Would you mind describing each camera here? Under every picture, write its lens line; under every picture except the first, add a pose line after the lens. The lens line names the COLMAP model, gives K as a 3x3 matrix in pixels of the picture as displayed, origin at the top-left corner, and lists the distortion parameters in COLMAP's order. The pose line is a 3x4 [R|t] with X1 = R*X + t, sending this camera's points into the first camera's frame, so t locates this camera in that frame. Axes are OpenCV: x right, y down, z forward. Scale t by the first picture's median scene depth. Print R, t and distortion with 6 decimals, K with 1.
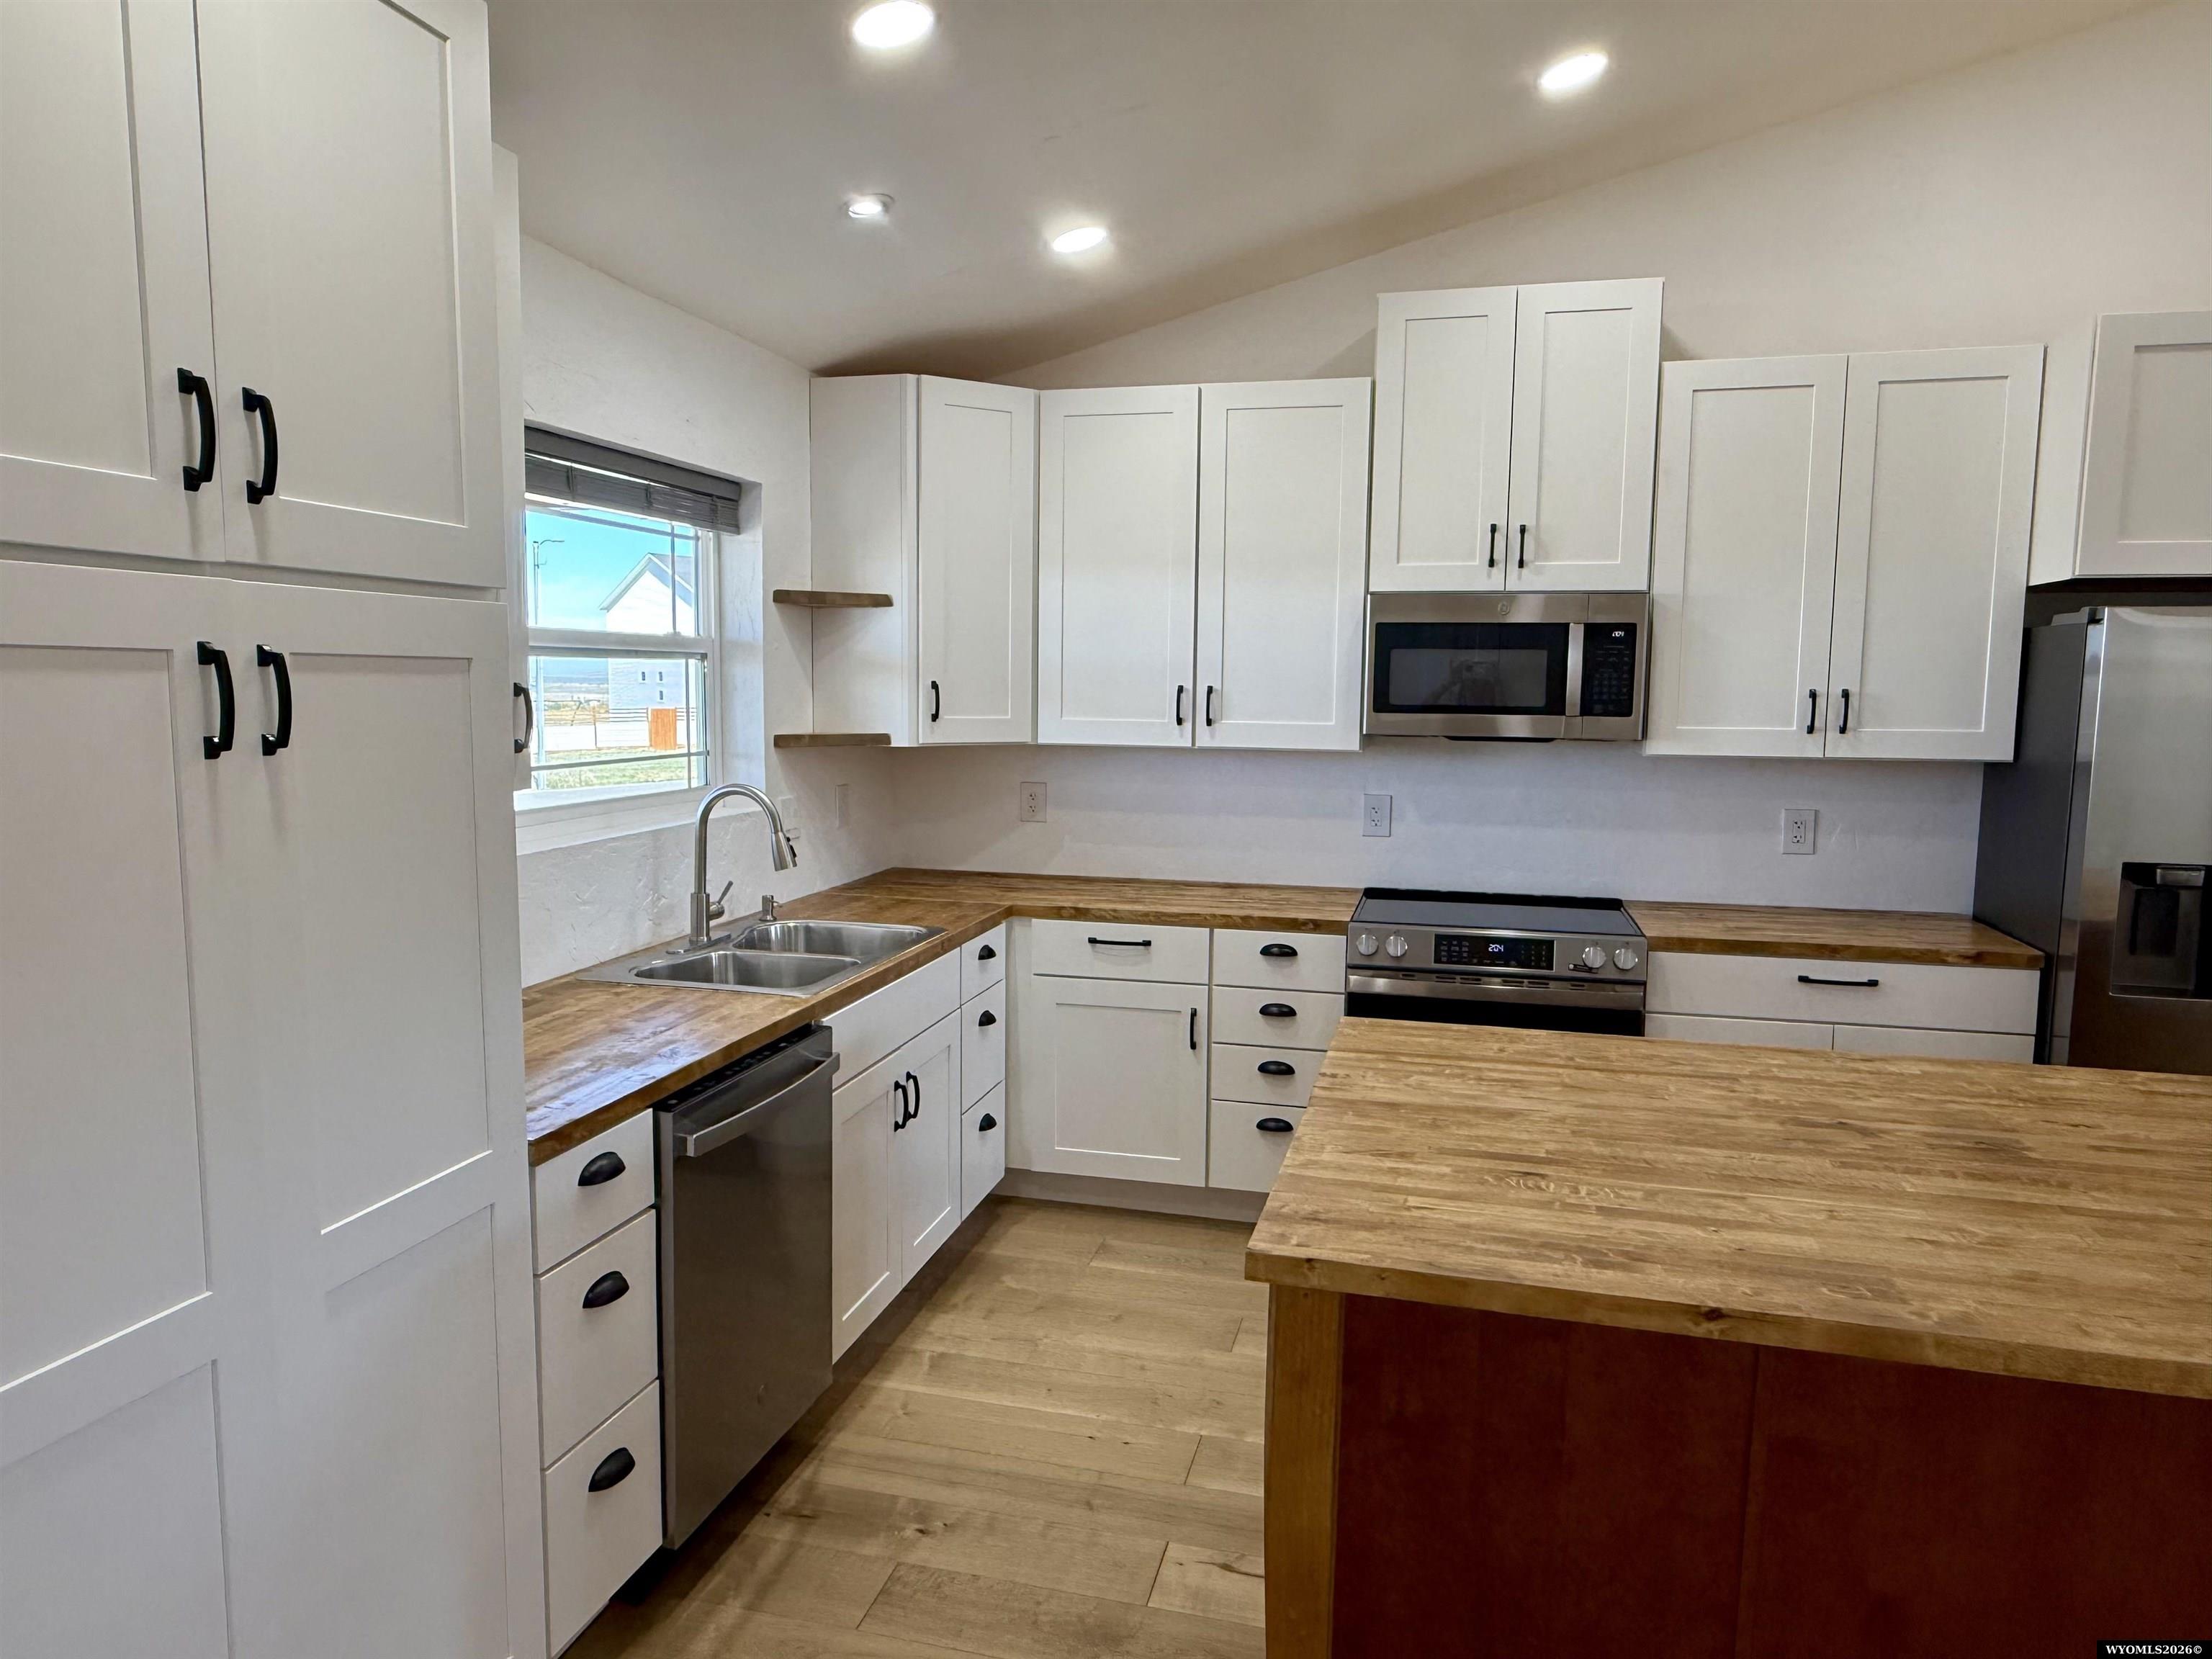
lens RADIAL K [[1426.4, 0, 1106.0], [0, 1426.4, 829.5], [0, 0, 1]] dist [0.011140, 0.002246]
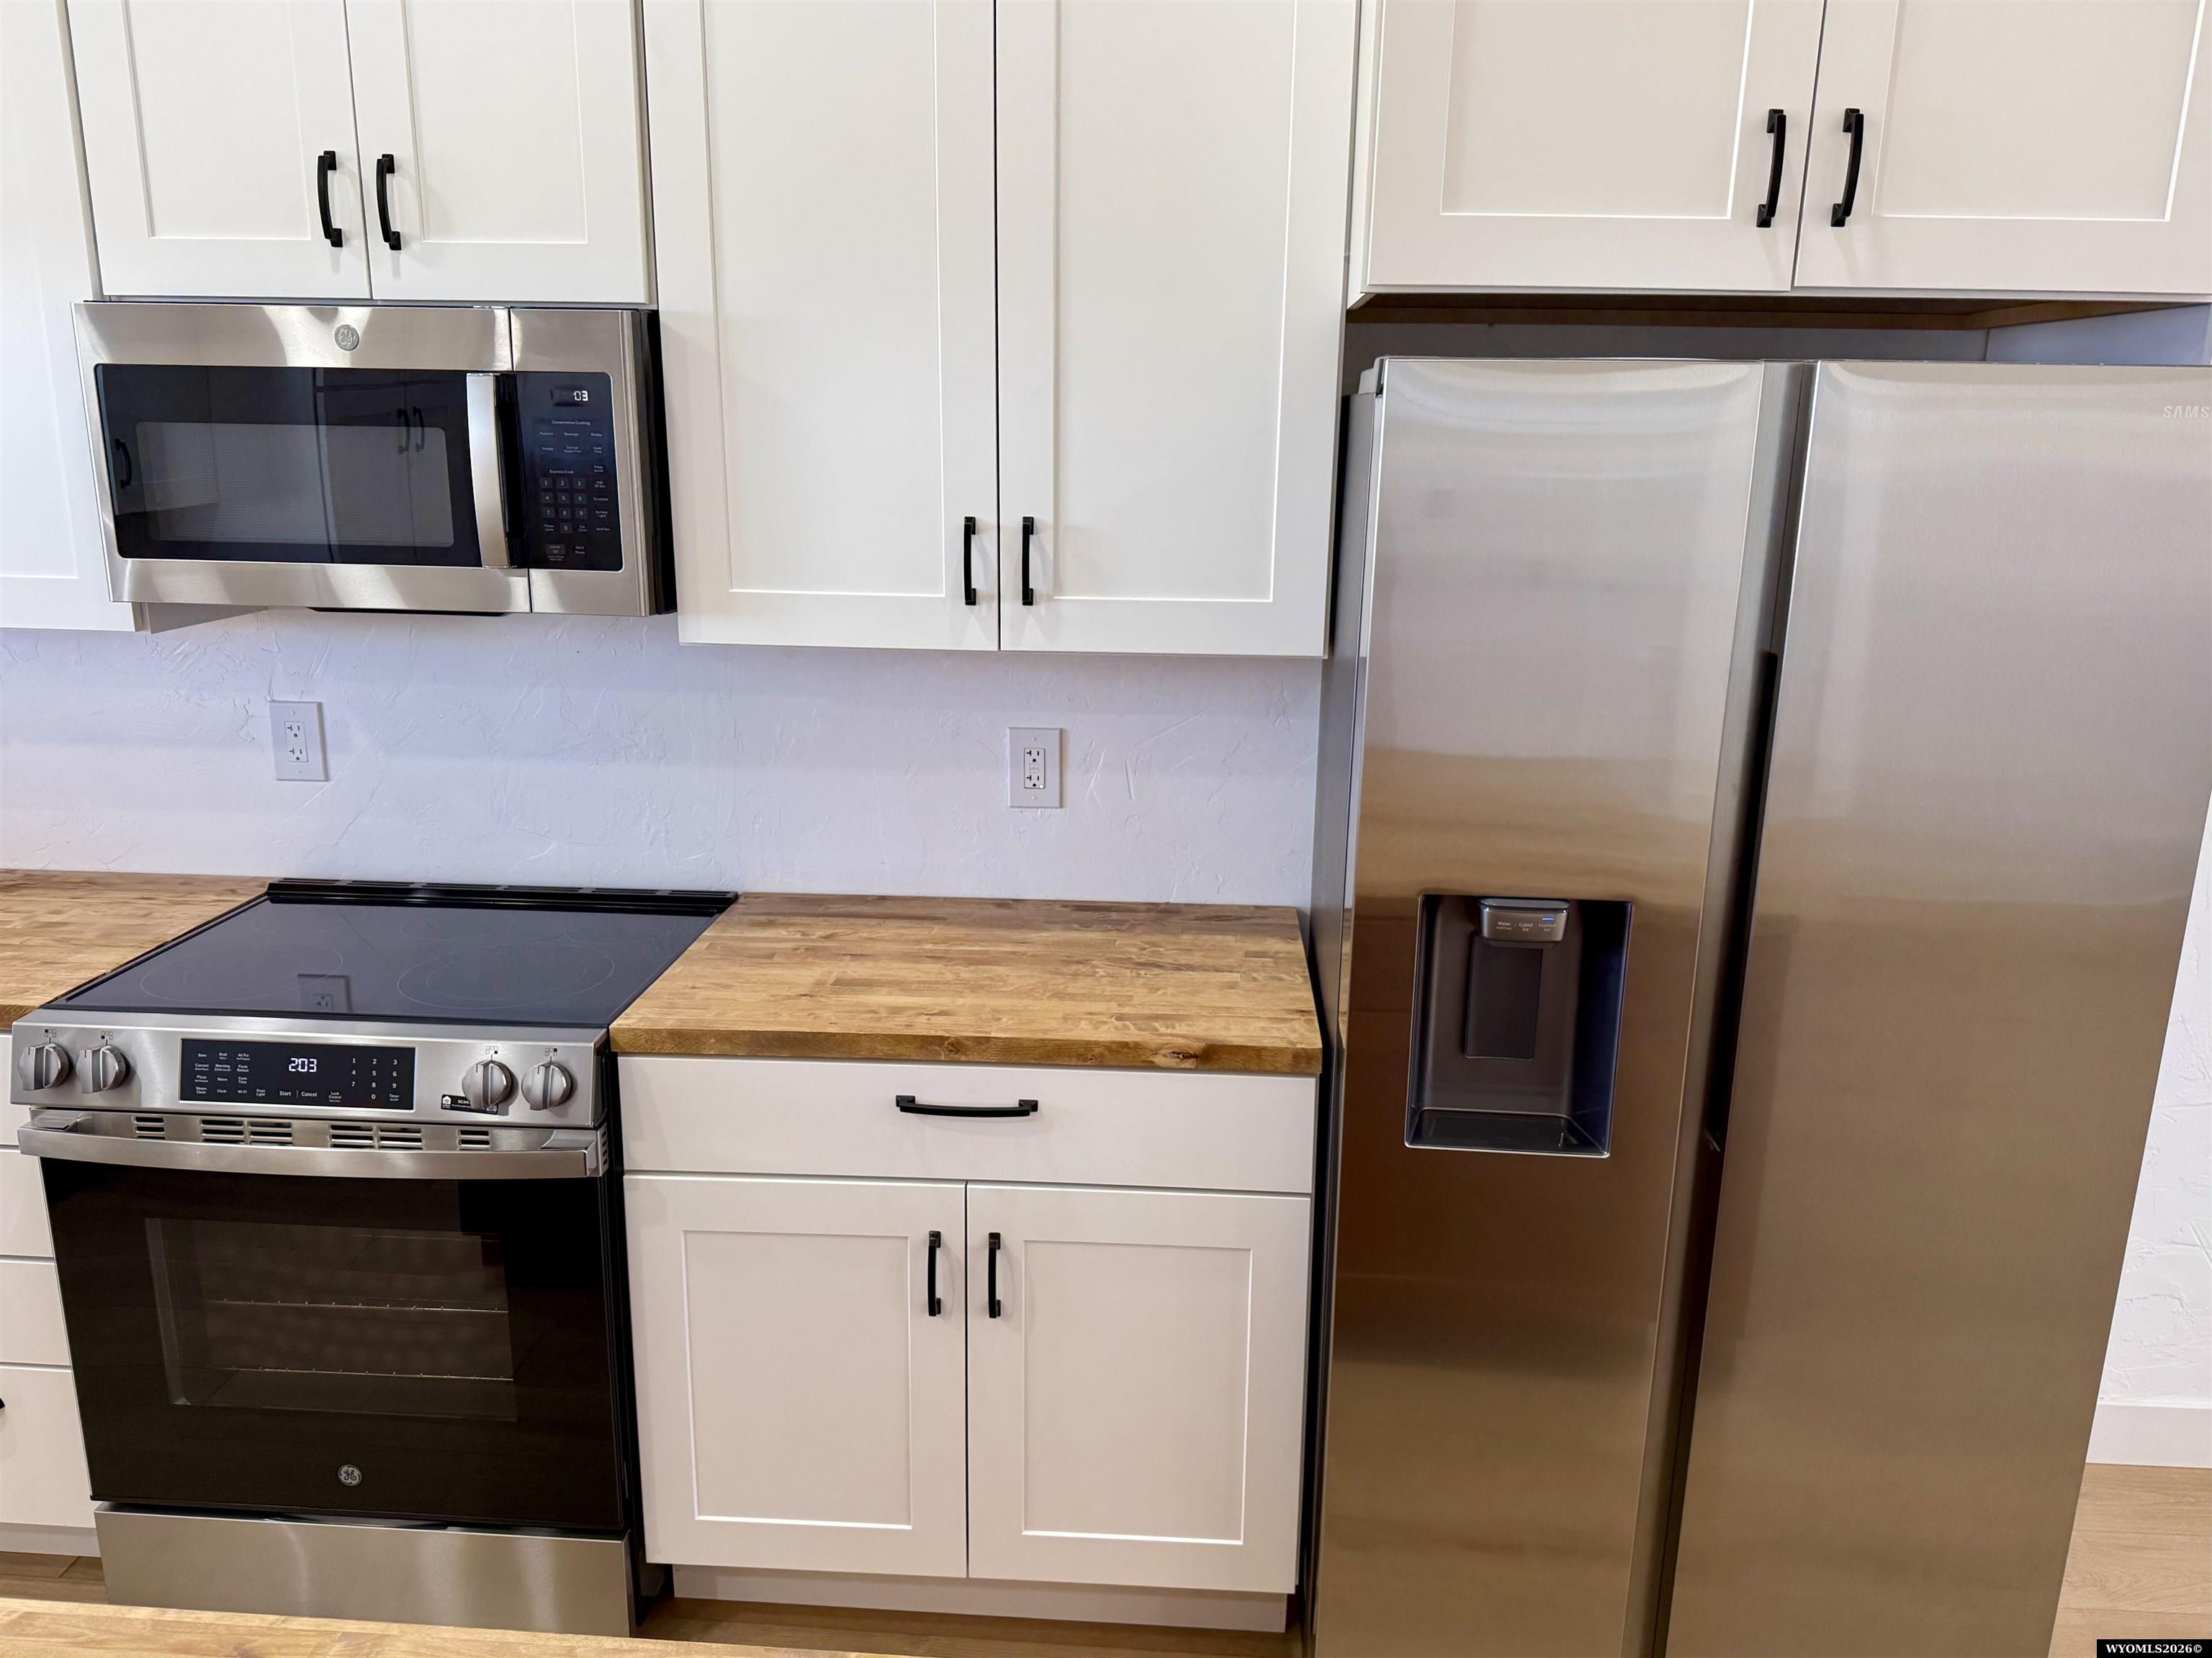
lens RADIAL K [[1620.7, 0, 1106.0], [0, 1620.7, 829.0], [0, 0, 1]] dist [0.137855, -0.236297]
pose [[0.982289, -0.038606, 0.183352, 0.429974], [0.012525, 0.989884, 0.141326, -0.069214], [-0.186954, -0.136526, 0.972835, 0.410671]]
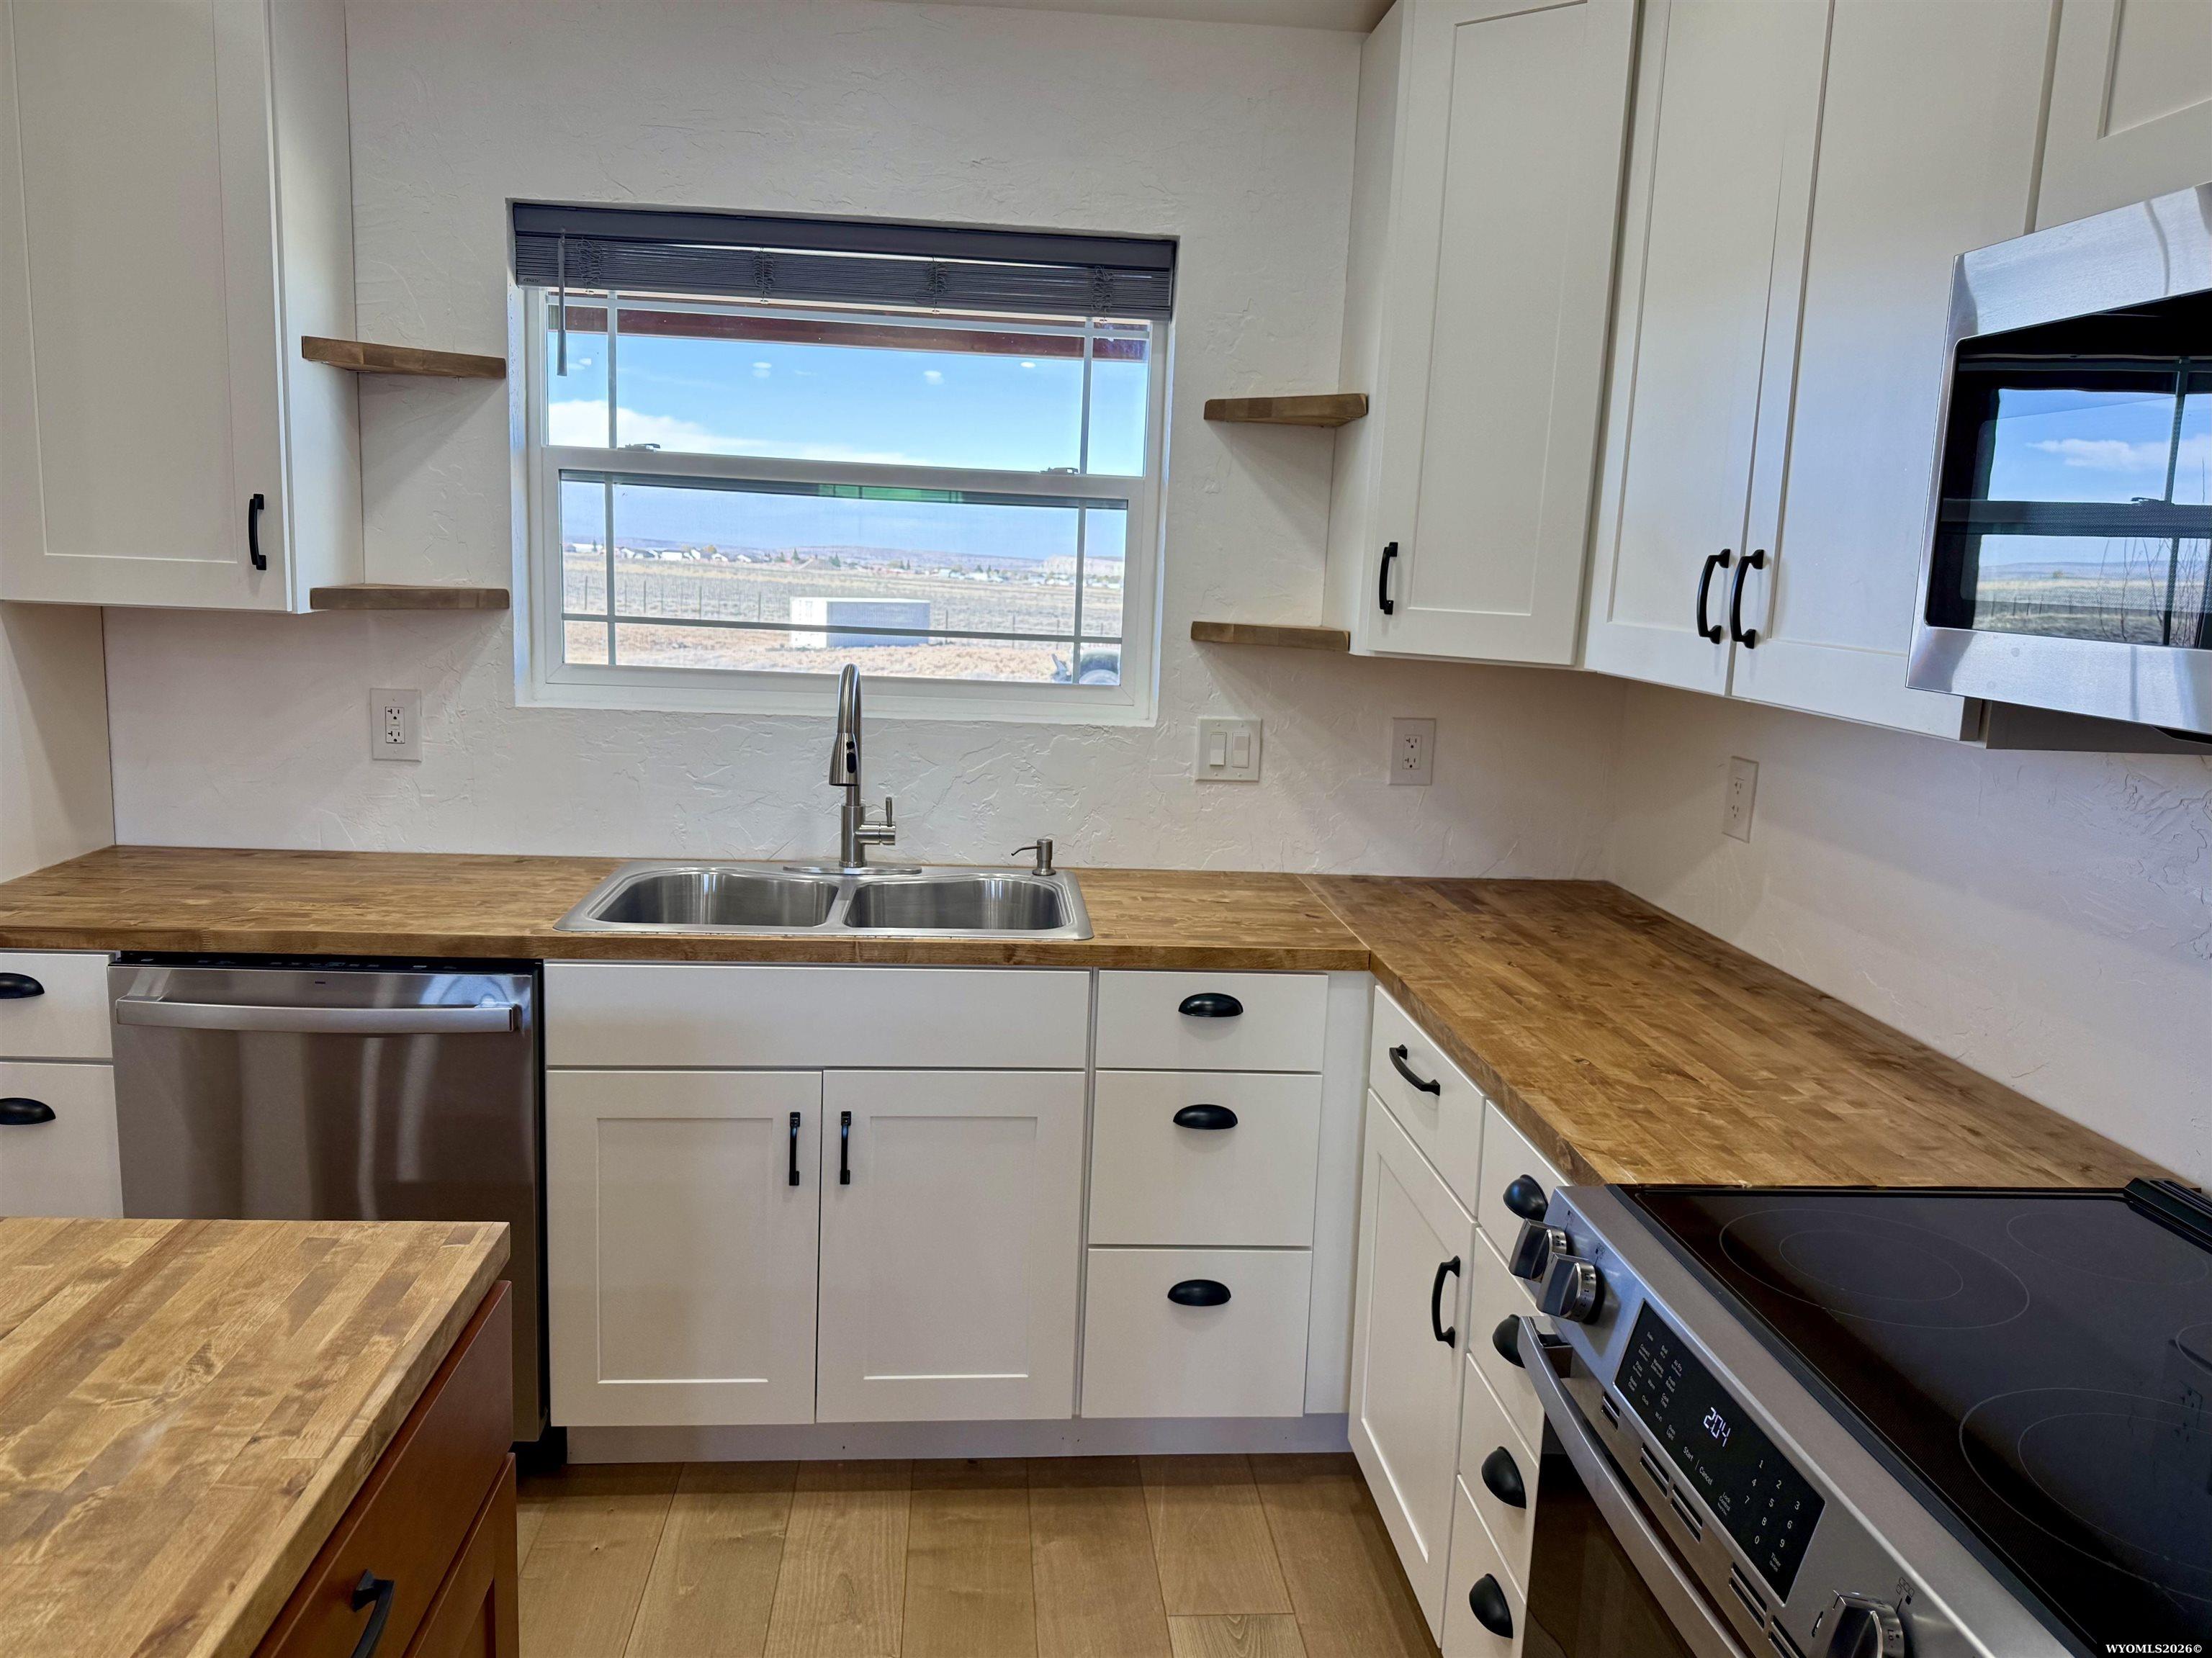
lens RADIAL K [[1620.7, 0, 1106.0], [0, 1620.7, 829.0], [0, 0, 1]] dist [0.137855, -0.236297]
pose [[0.323916, 0.157157, -0.932942, 0.512833], [-0.136503, 0.983552, 0.118289, -0.057389], [0.936187, 0.089034, 0.340040, 0.737386]]
